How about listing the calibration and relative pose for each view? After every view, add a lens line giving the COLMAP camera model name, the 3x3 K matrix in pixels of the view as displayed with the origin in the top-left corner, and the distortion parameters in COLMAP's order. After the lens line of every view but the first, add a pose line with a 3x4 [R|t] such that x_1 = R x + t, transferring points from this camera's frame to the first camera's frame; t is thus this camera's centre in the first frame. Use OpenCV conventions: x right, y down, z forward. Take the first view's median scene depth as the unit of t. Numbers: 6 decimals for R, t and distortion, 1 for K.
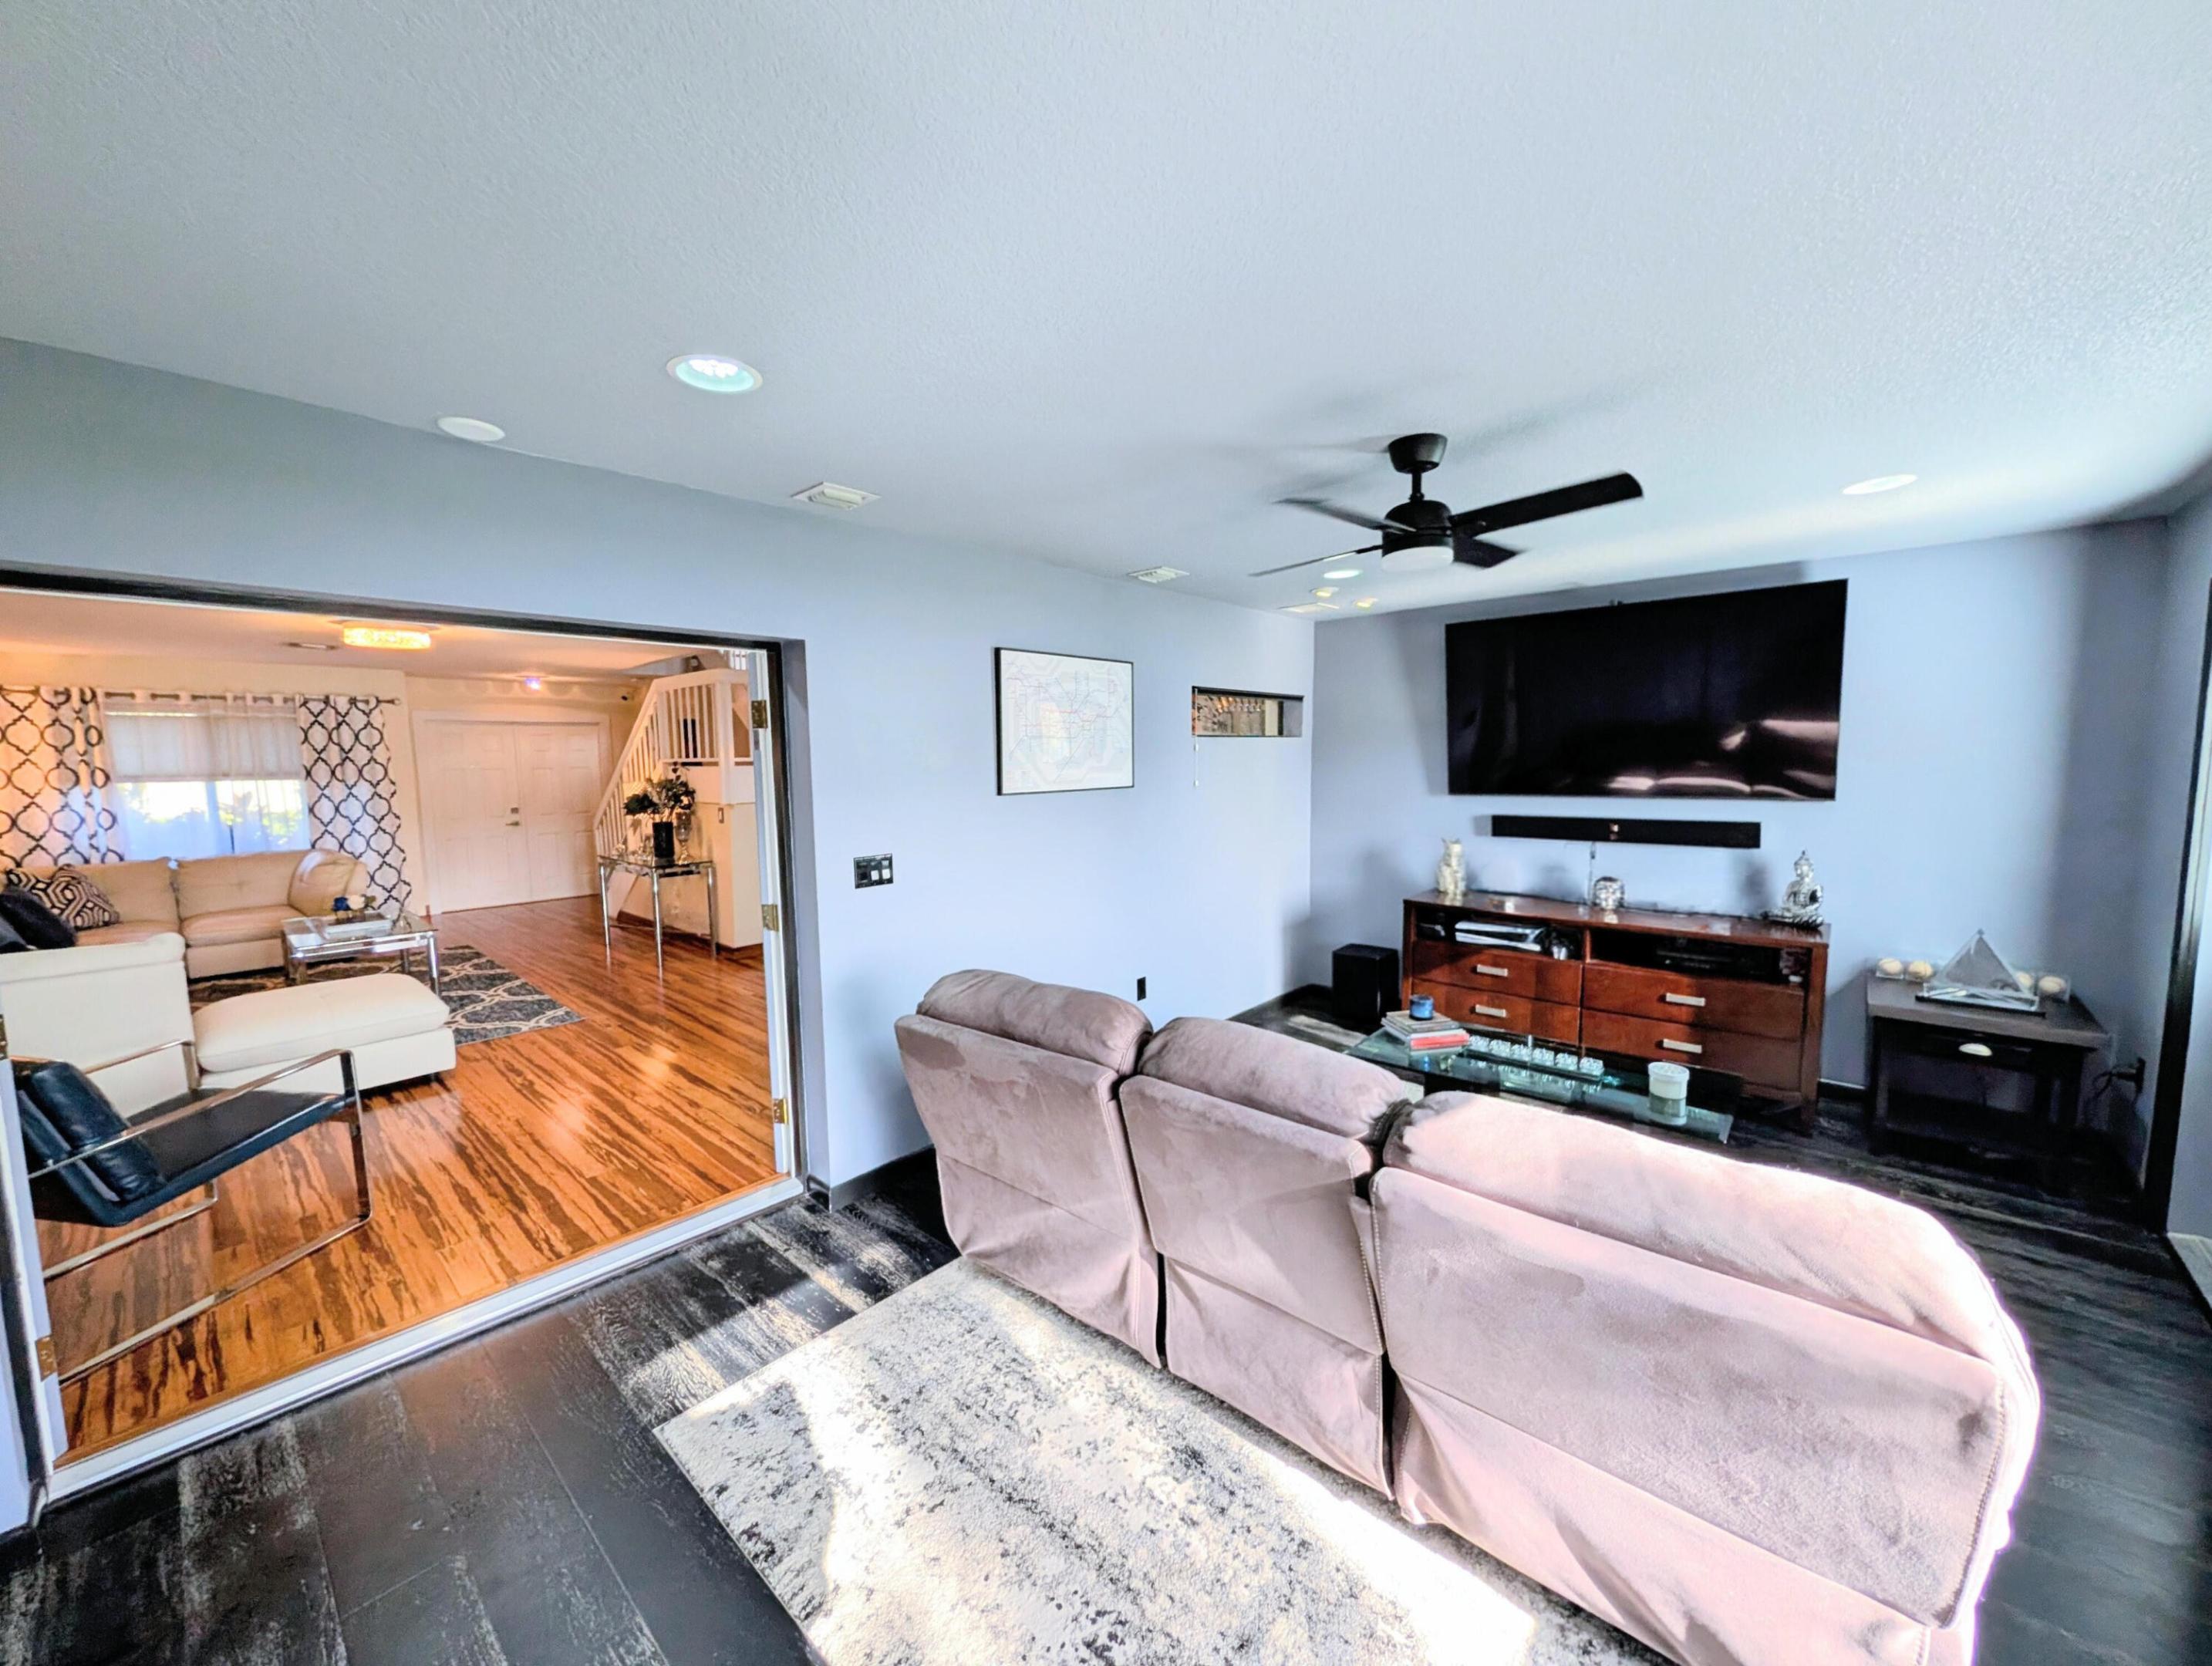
lens RADIAL K [[849.6, 0, 1106.0], [0, 849.6, 833.0], [0, 0, 1]] dist [0.000143, 0.000052]
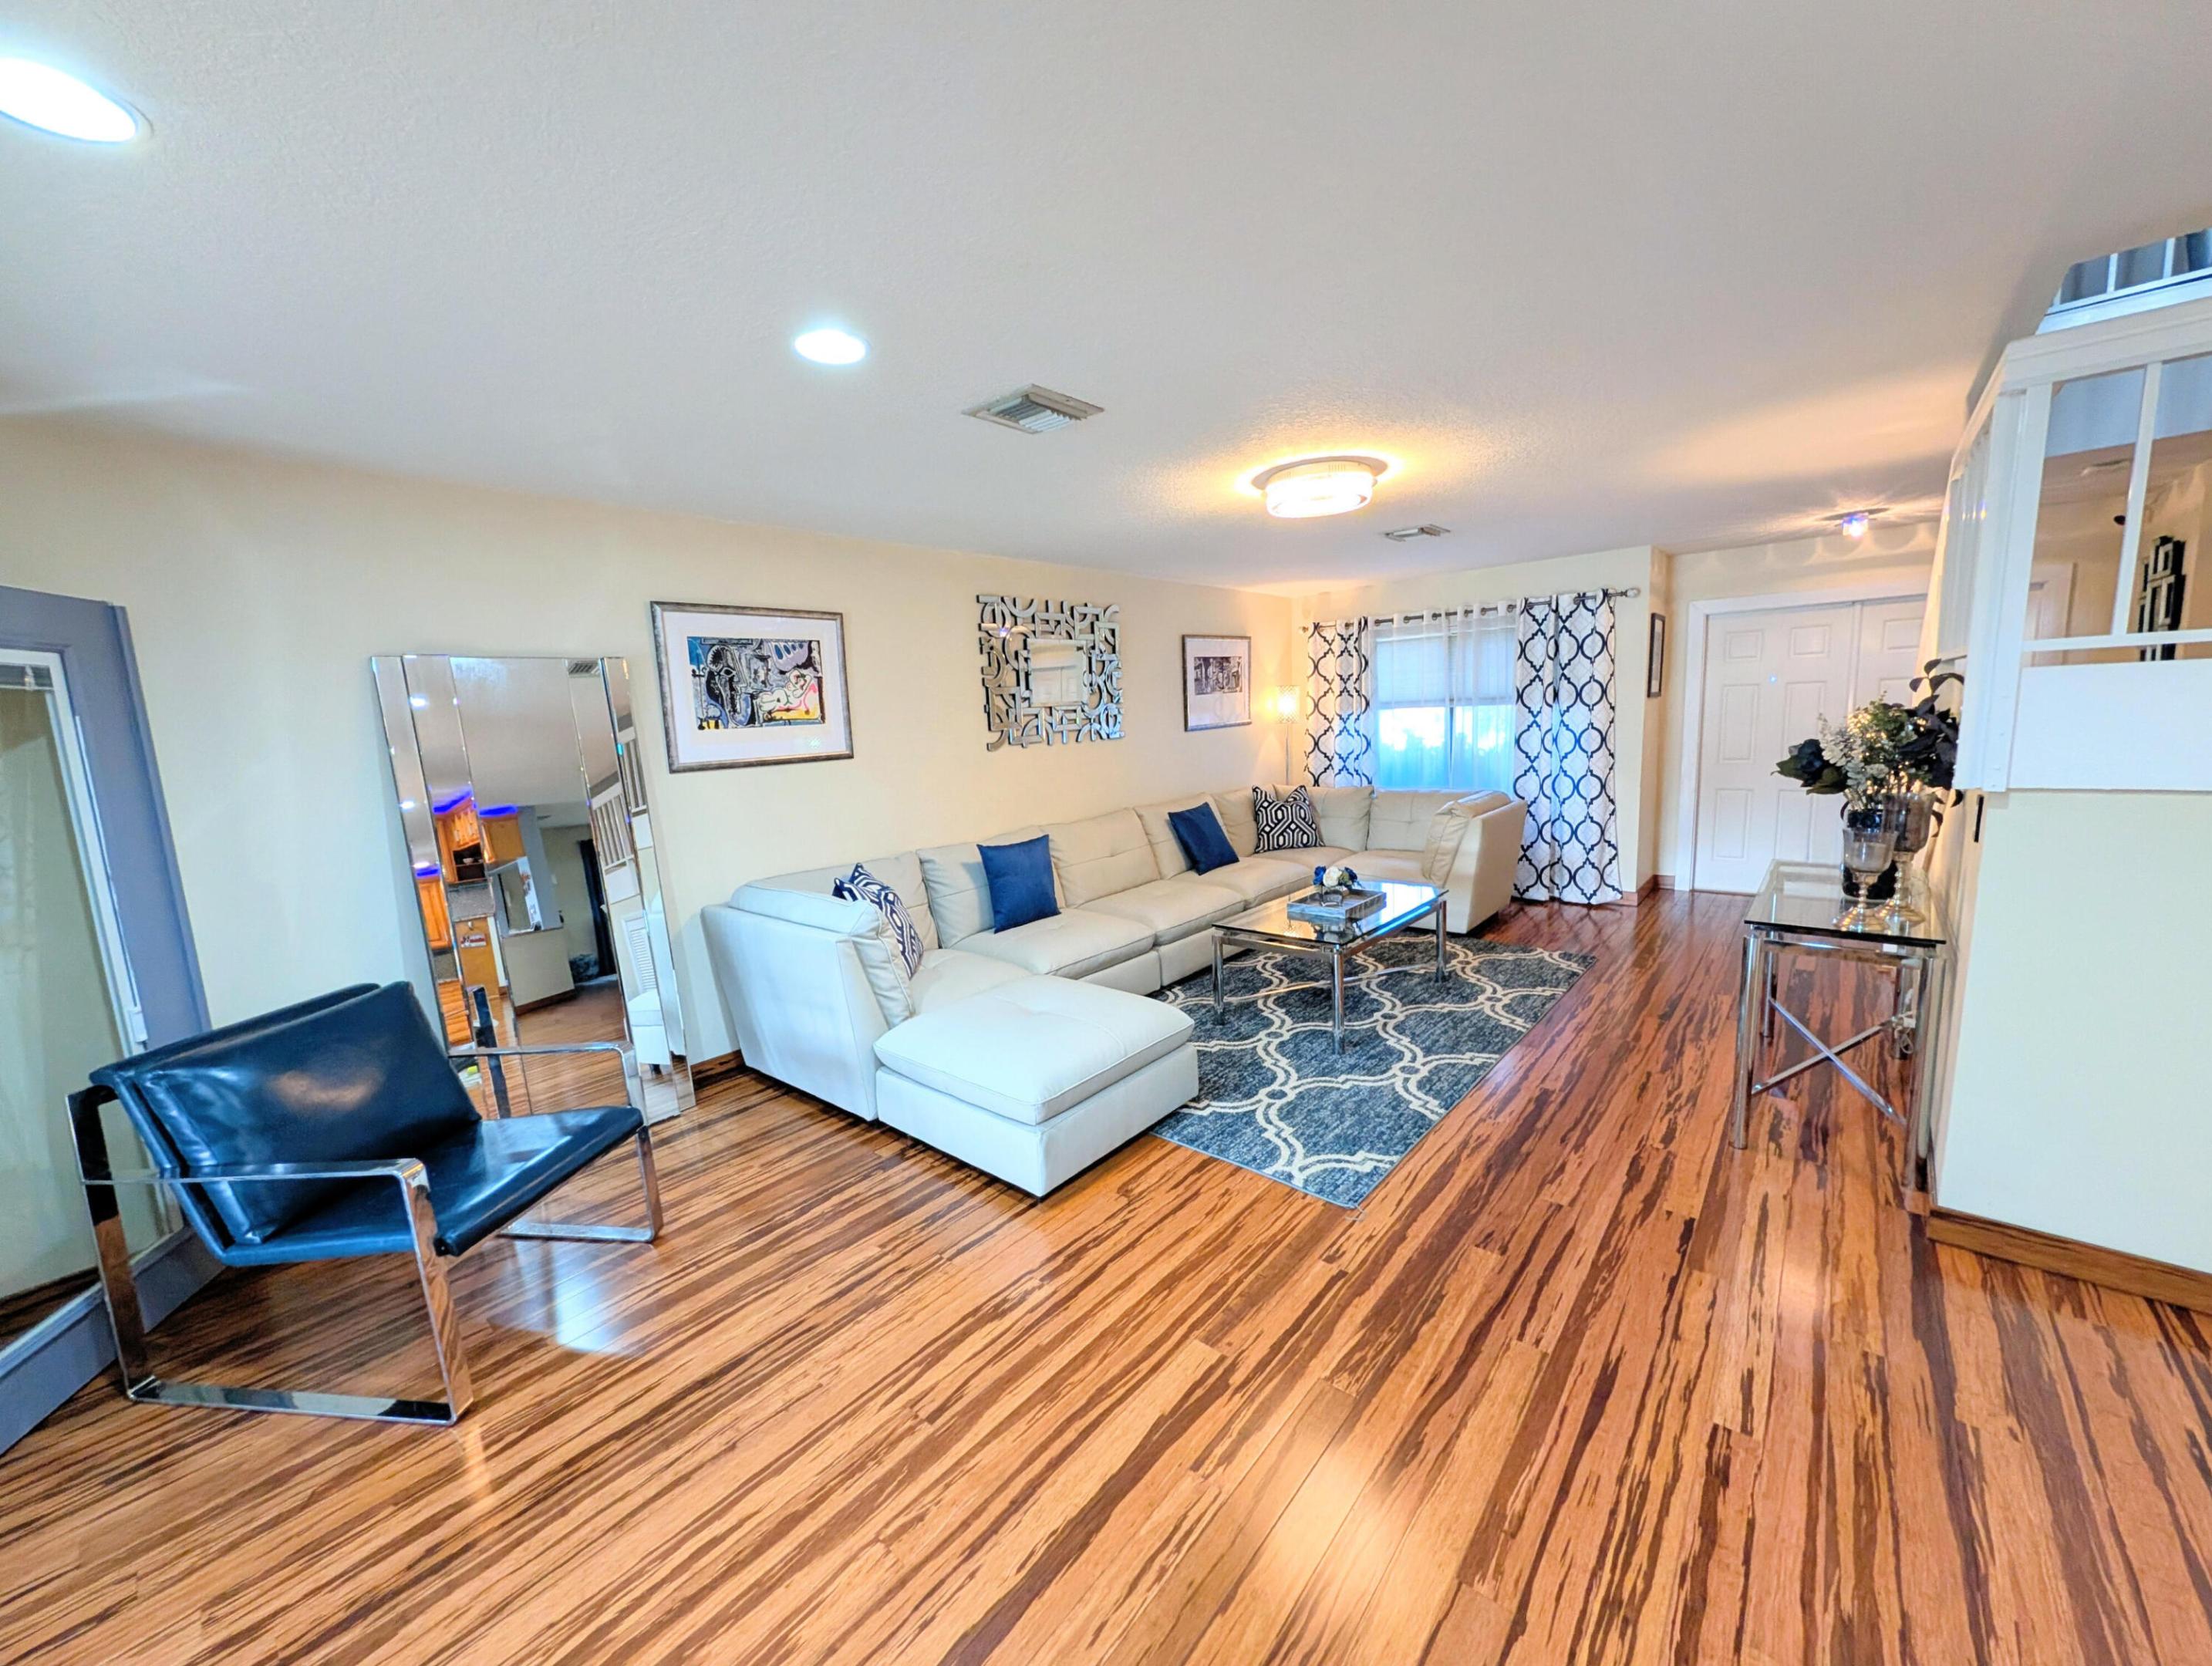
lens RADIAL K [[849.6, 0, 1106.0], [0, 849.6, 833.0], [0, 0, 1]] dist [0.000143, 0.000052]
pose [[0.015996, 0.149673, -0.988606, -0.125493], [-0.046275, 0.987784, 0.148800, -0.047378], [0.998801, 0.043367, 0.022727, 0.641193]]
